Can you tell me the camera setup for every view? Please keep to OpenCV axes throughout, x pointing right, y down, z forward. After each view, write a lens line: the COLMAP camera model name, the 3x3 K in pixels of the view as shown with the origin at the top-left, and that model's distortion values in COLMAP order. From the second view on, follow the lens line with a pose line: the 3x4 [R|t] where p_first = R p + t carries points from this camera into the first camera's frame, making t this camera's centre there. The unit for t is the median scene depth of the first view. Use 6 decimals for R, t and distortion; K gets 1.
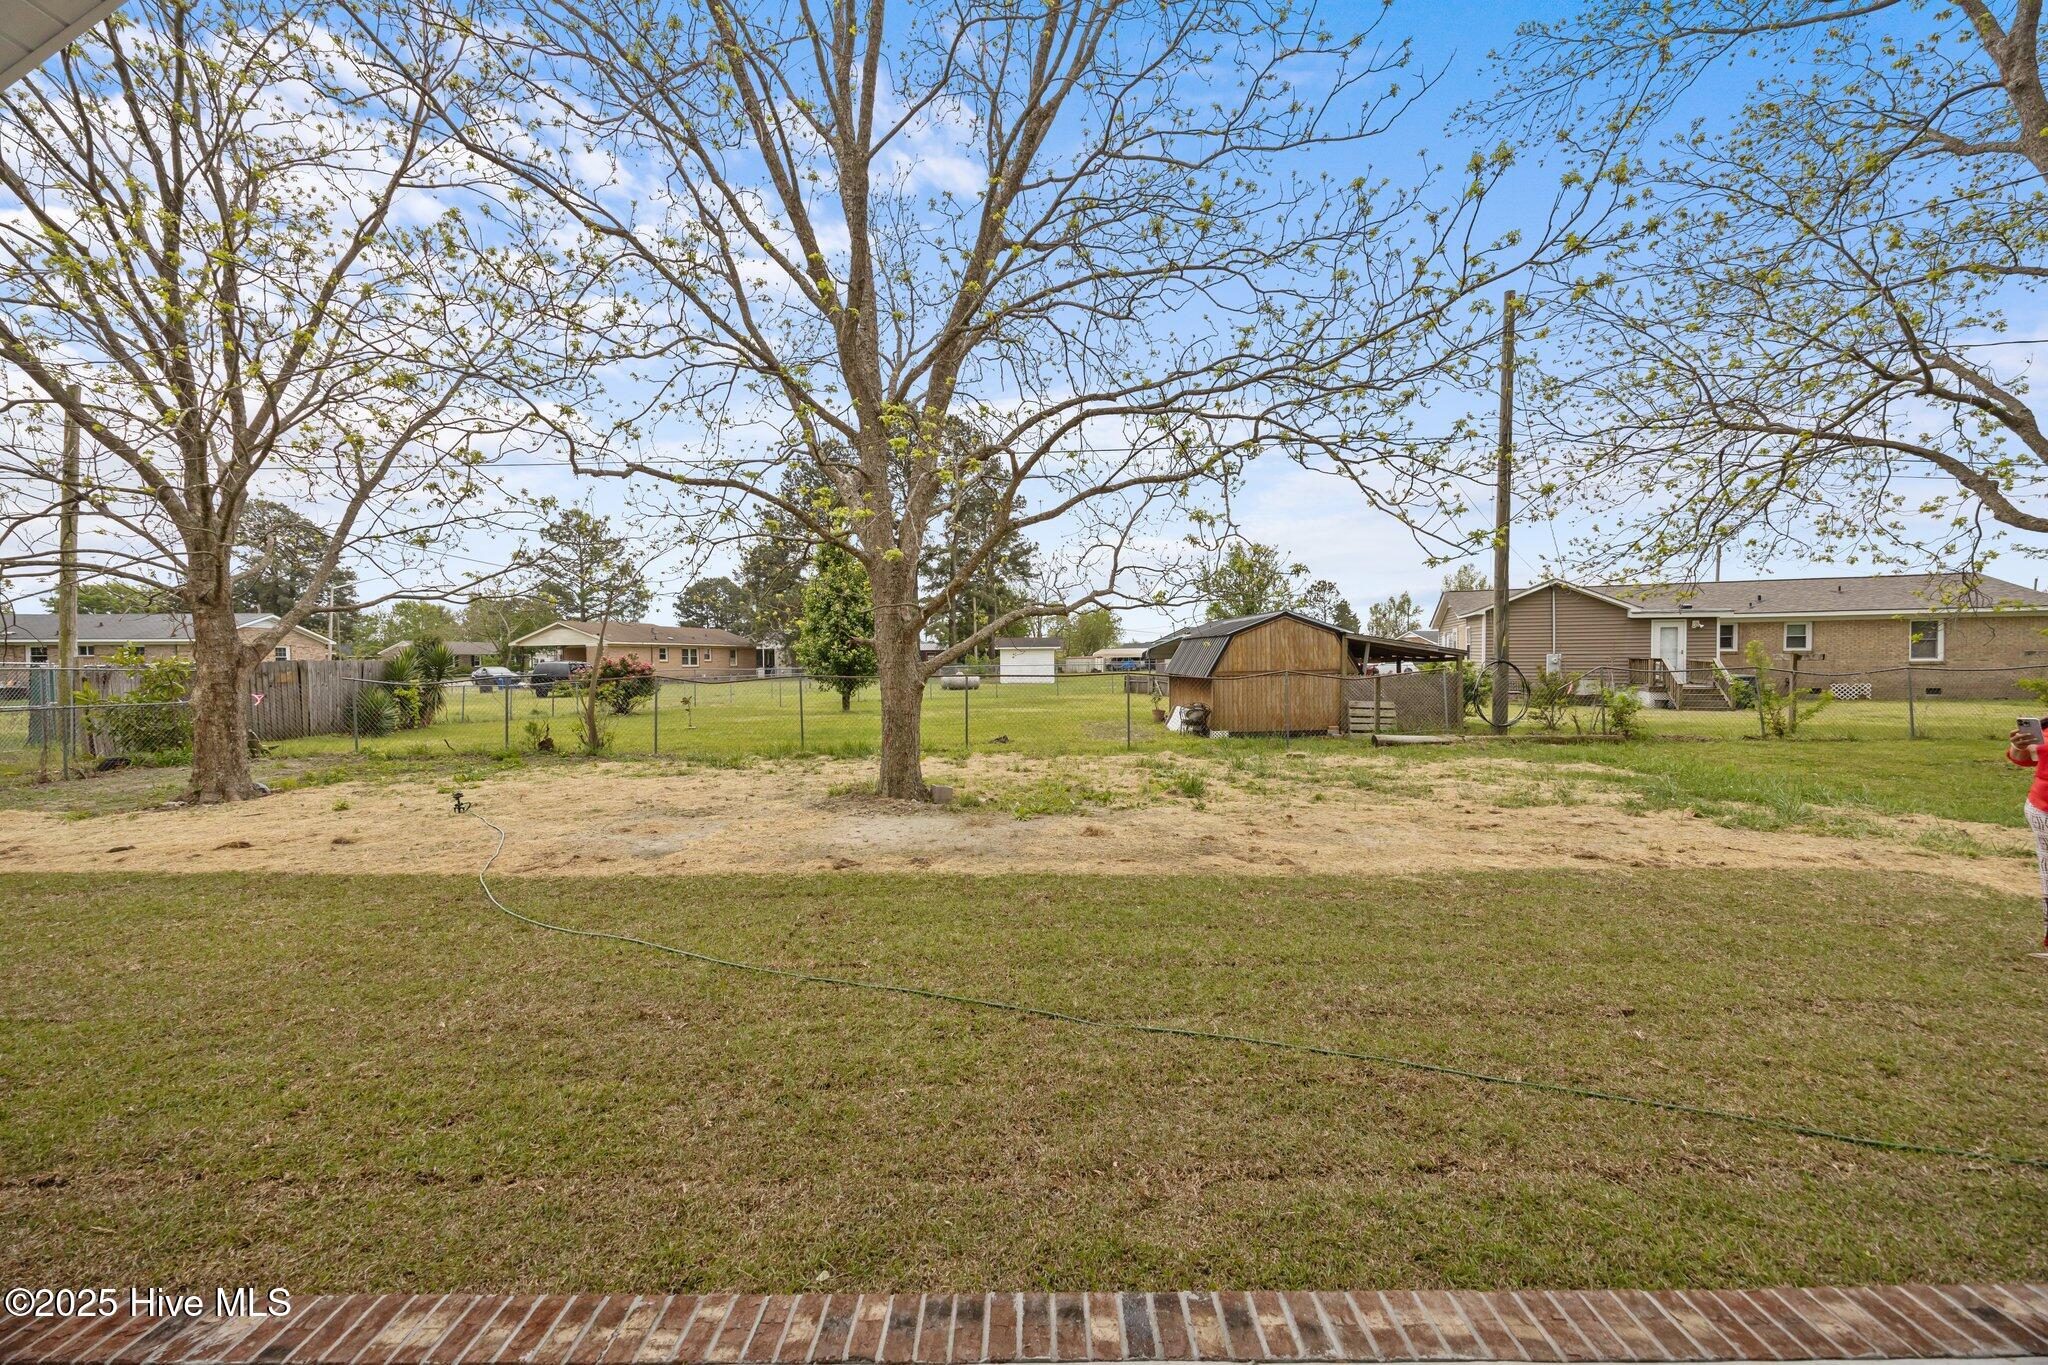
lens RADIAL K [[785.6, 0, 1024.0], [0, 785.6, 682.5], [0, 0, 1]] dist [0.014430, 0.000048]
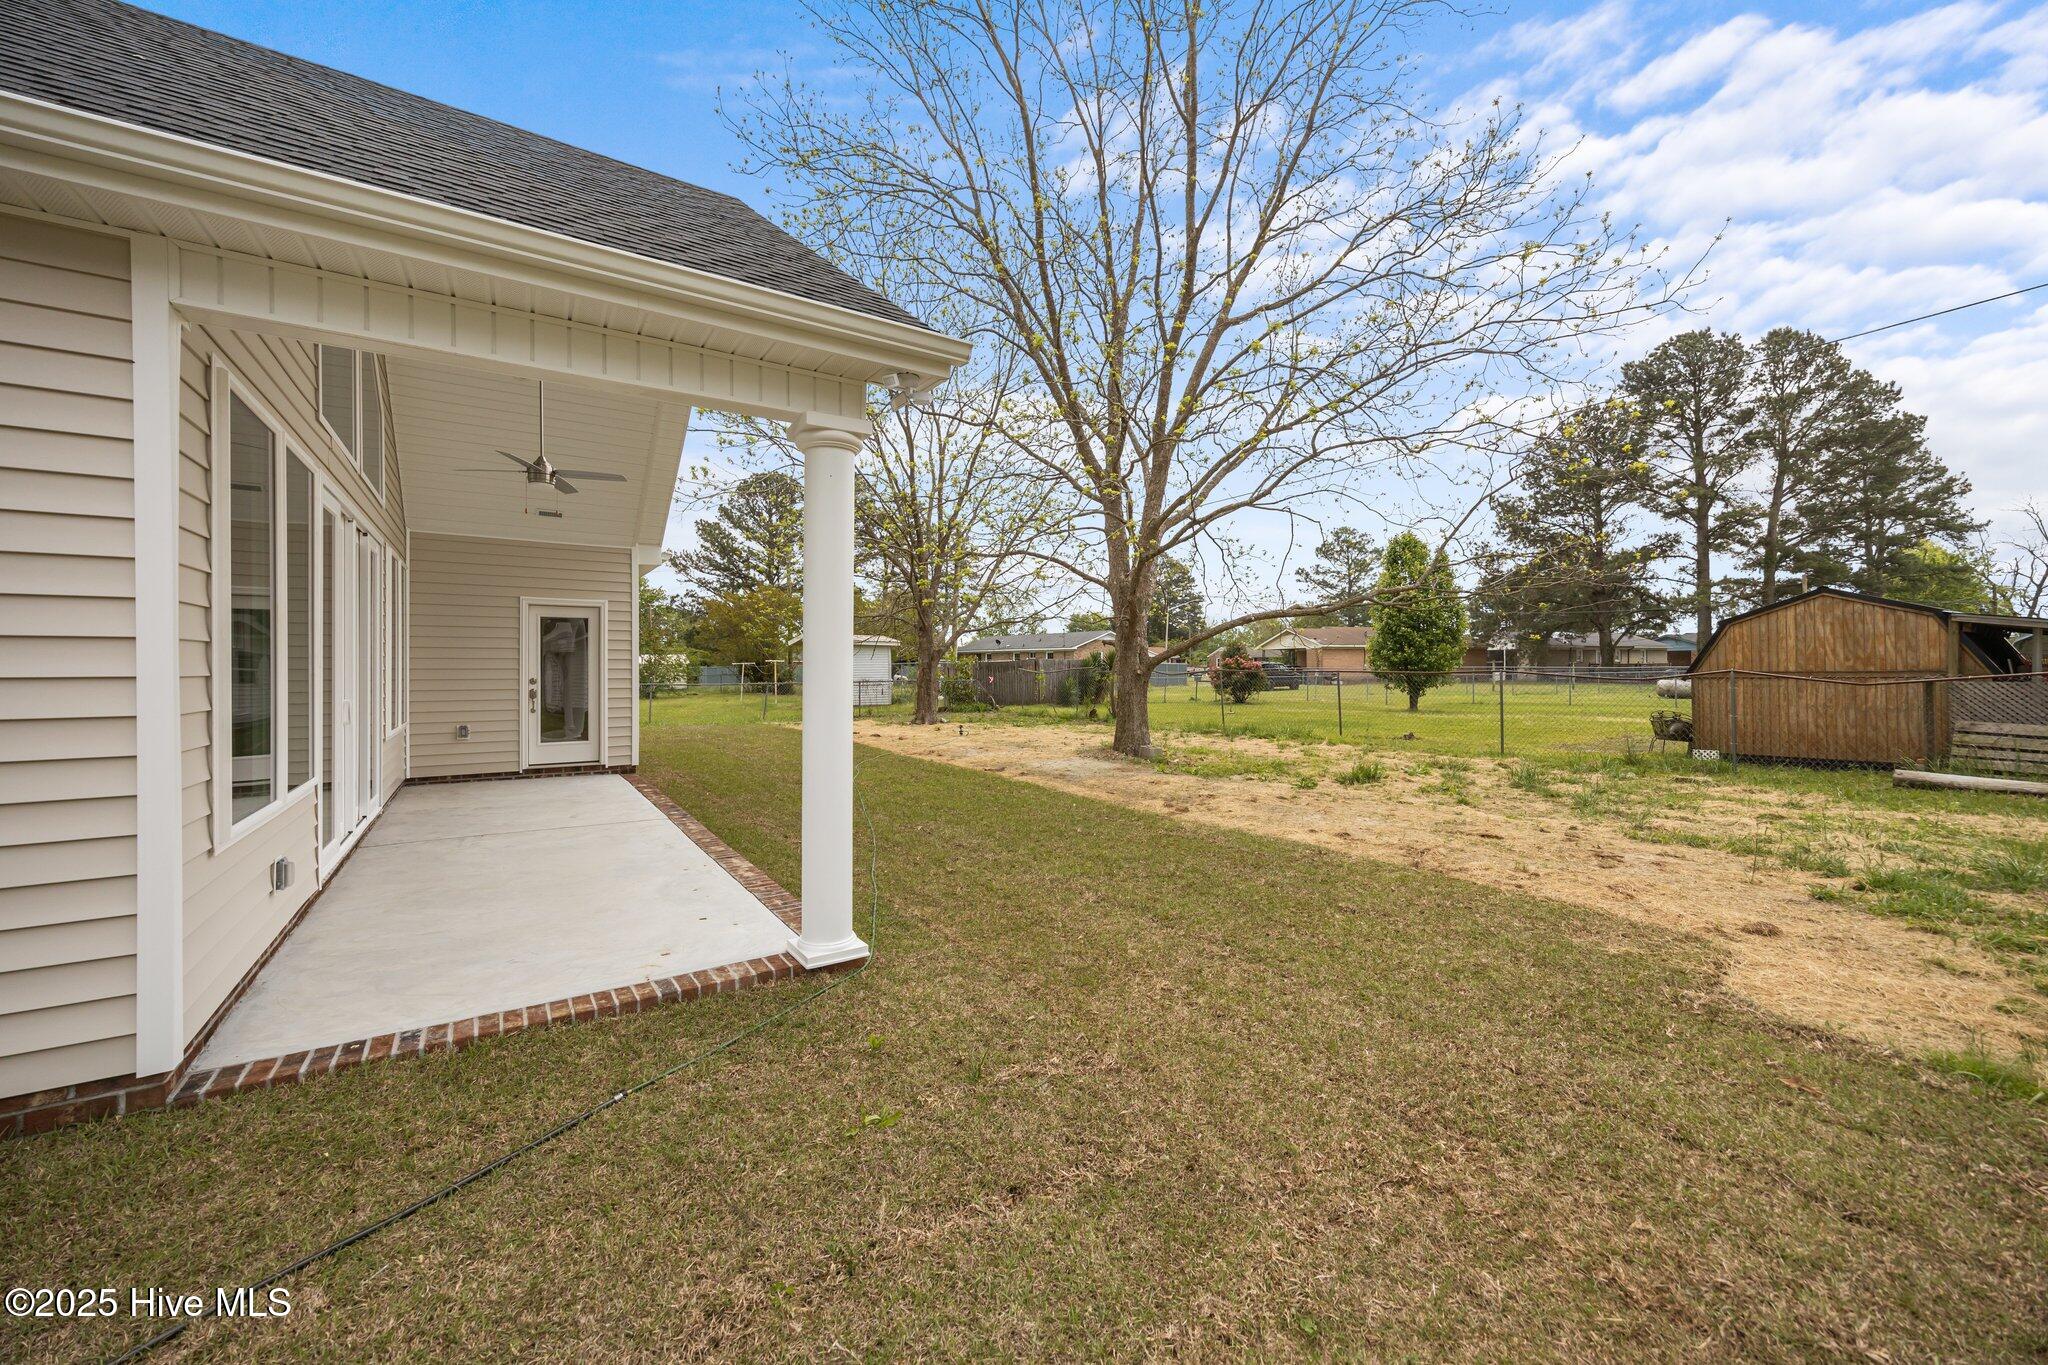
lens RADIAL K [[785.6, 0, 1024.0], [0, 785.6, 682.5], [0, 0, 1]] dist [0.014430, 0.000048]
pose [[0.547584, 0.018219, -0.836552, 0.537707], [-0.018381, 0.999784, 0.009743, 0.000761], [0.836549, 0.010042, 0.547800, 0.028679]]
